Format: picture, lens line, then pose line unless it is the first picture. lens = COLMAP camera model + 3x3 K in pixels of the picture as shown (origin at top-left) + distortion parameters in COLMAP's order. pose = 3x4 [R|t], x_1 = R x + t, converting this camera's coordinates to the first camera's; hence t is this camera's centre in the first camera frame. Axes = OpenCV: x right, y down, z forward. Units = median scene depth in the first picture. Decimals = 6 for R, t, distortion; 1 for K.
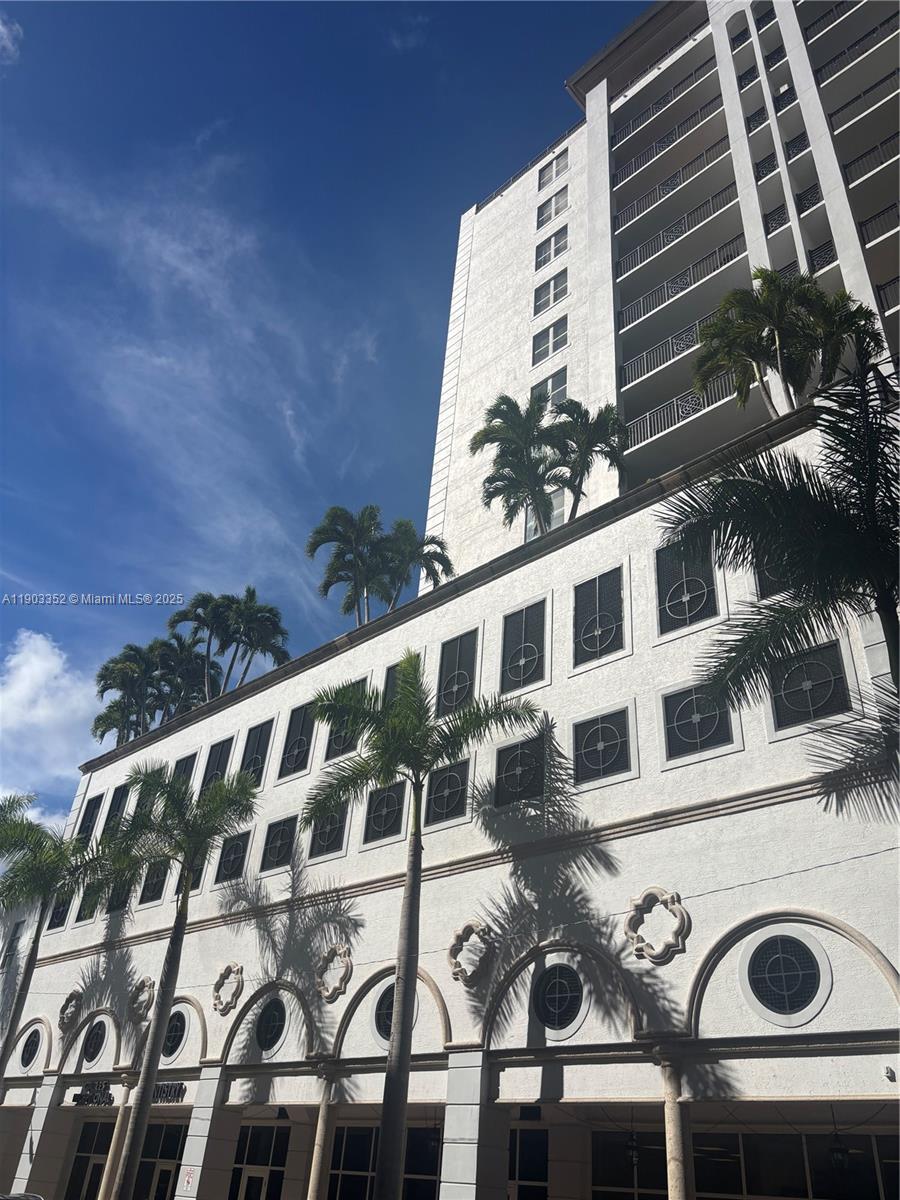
lens RADIAL K [[906.9, 0, 446.7], [0, 906.9, 598.7], [0, 0, 1]] dist [0.035039, -0.029756]
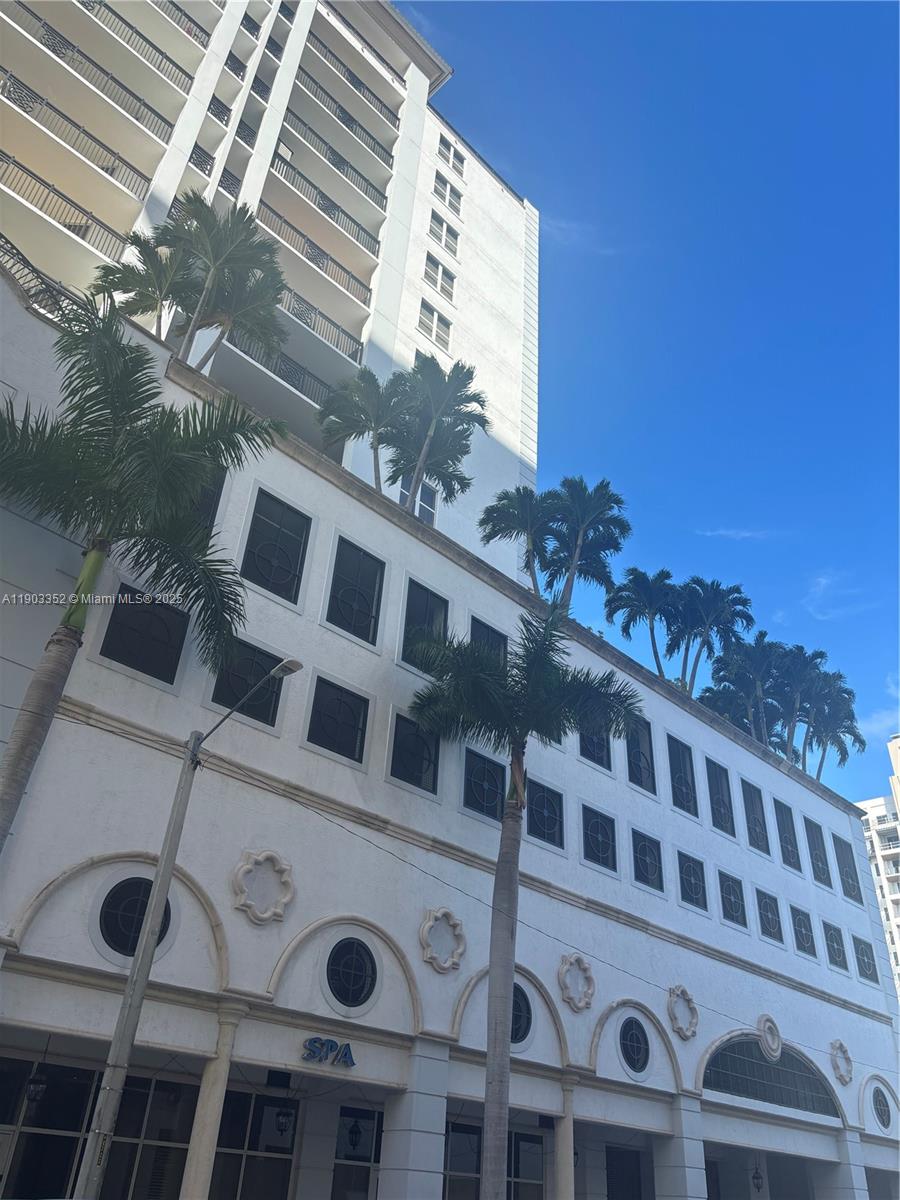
lens RADIAL K [[906.9, 0, 456.2], [0, 906.9, 595.4], [0, 0, 1]] dist [0.035039, -0.029756]
pose [[0.005324, 0.485573, 0.874180, -0.956212], [-0.605281, 0.697427, -0.383707, 0.465654], [-0.795994, -0.527081, 0.297622, 0.837716]]
